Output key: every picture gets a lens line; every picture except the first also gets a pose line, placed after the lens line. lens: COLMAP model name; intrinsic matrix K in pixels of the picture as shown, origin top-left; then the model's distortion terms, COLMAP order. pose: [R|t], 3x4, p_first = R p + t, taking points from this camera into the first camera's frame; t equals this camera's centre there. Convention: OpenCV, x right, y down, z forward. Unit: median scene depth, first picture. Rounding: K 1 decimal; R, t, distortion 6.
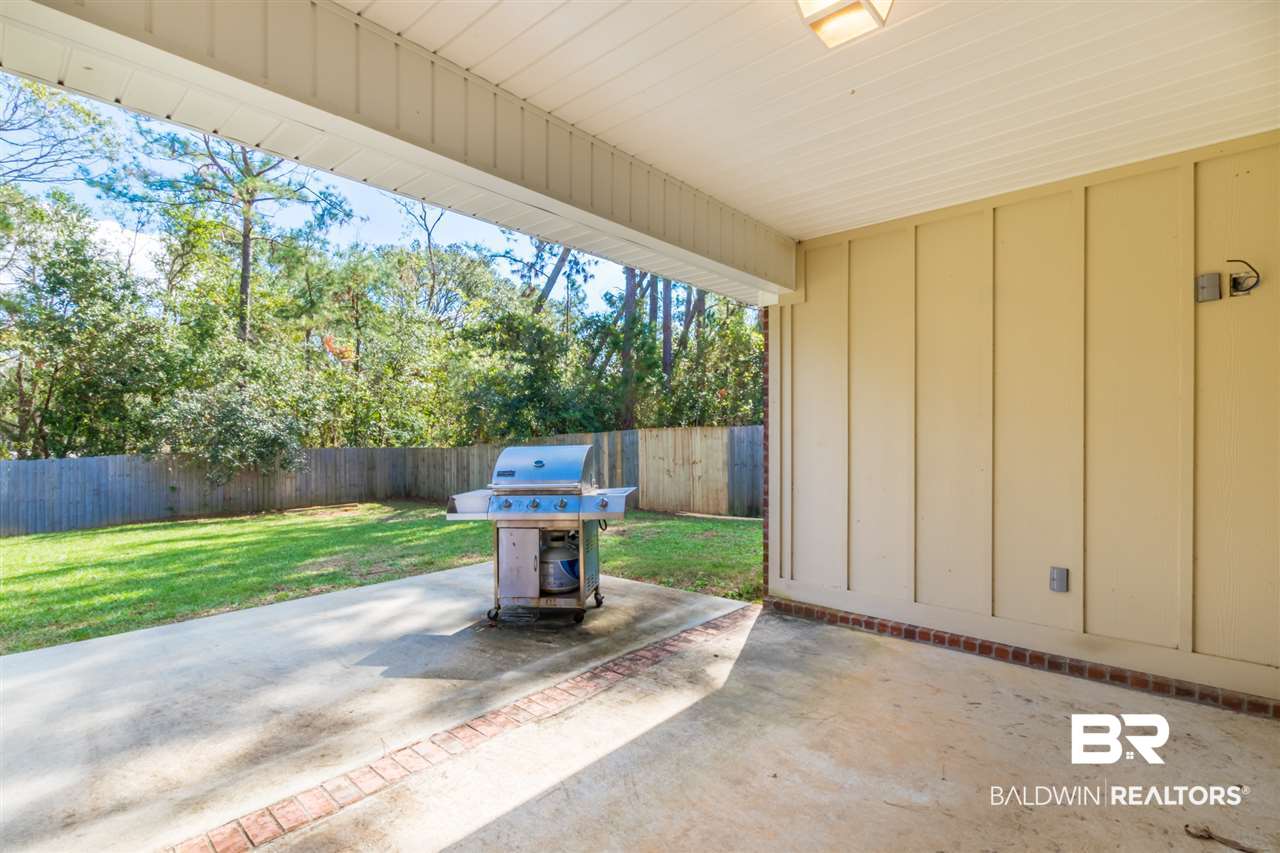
lens RADIAL K [[582.3, 0, 644.4], [0, 582.3, 434.5], [0, 0, 1]] dist [0.006575, -0.001817]
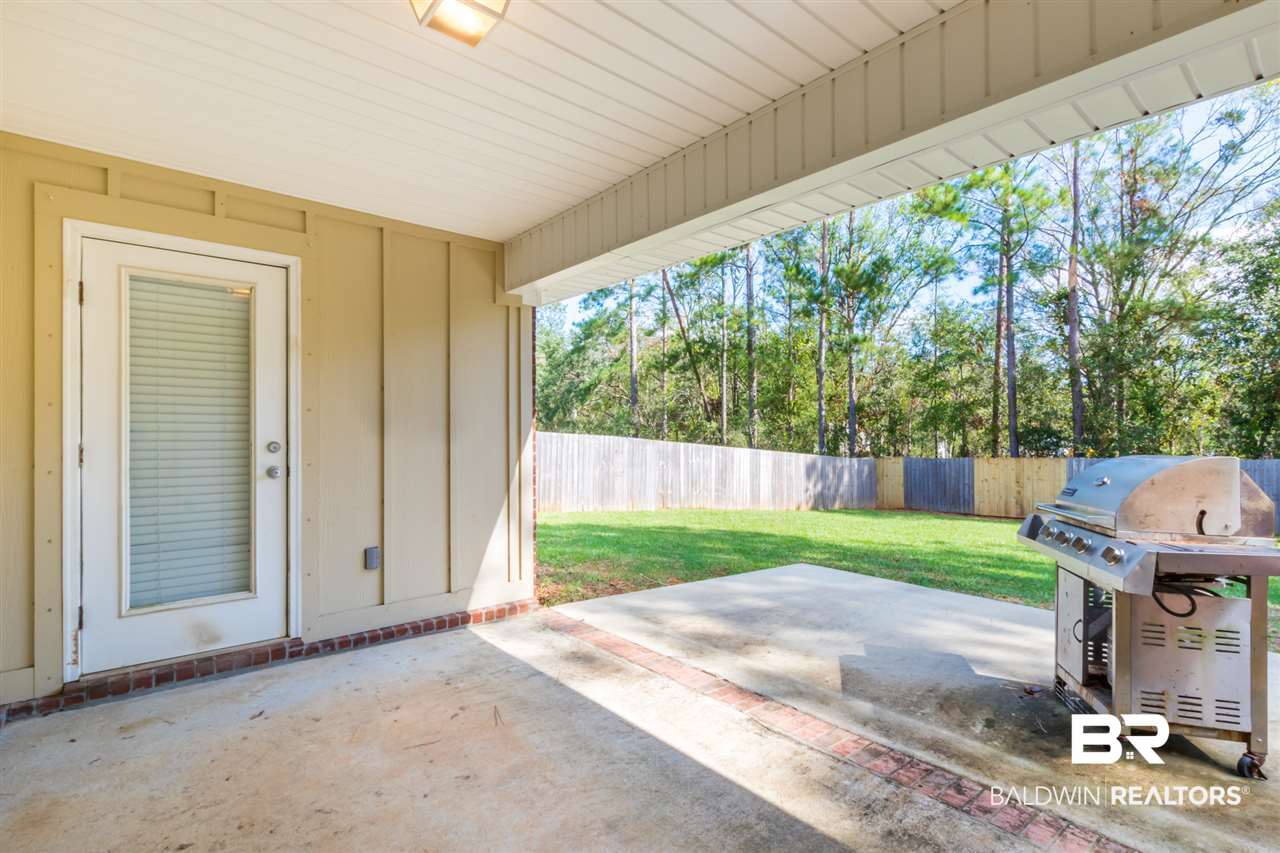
lens RADIAL K [[582.3, 0, 644.4], [0, 582.3, 434.5], [0, 0, 1]] dist [0.006575, -0.001817]
pose [[-0.124662, -0.001808, -0.992198, 0.681660], [-0.000303, 0.999998, -0.001784, -0.000209], [0.992199, 0.000078, -0.124663, 0.761756]]
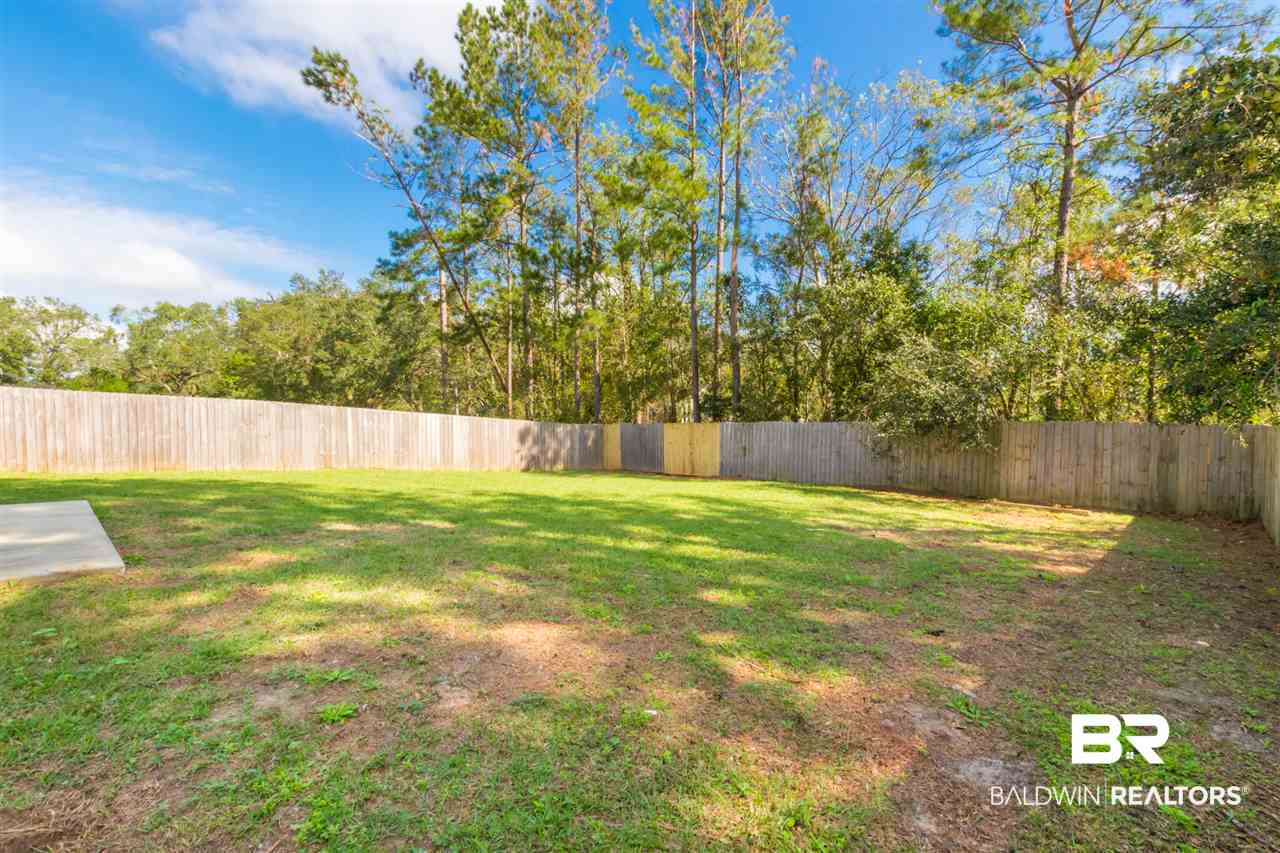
lens RADIAL K [[582.3, 0, 644.4], [0, 582.3, 434.5], [0, 0, 1]] dist [0.006575, -0.001817]
pose [[-0.011649, 0.044658, -0.998934, 1.188806], [-0.003693, 0.998993, 0.044704, 0.085115], [0.999925, 0.004210, -0.011473, 4.547364]]
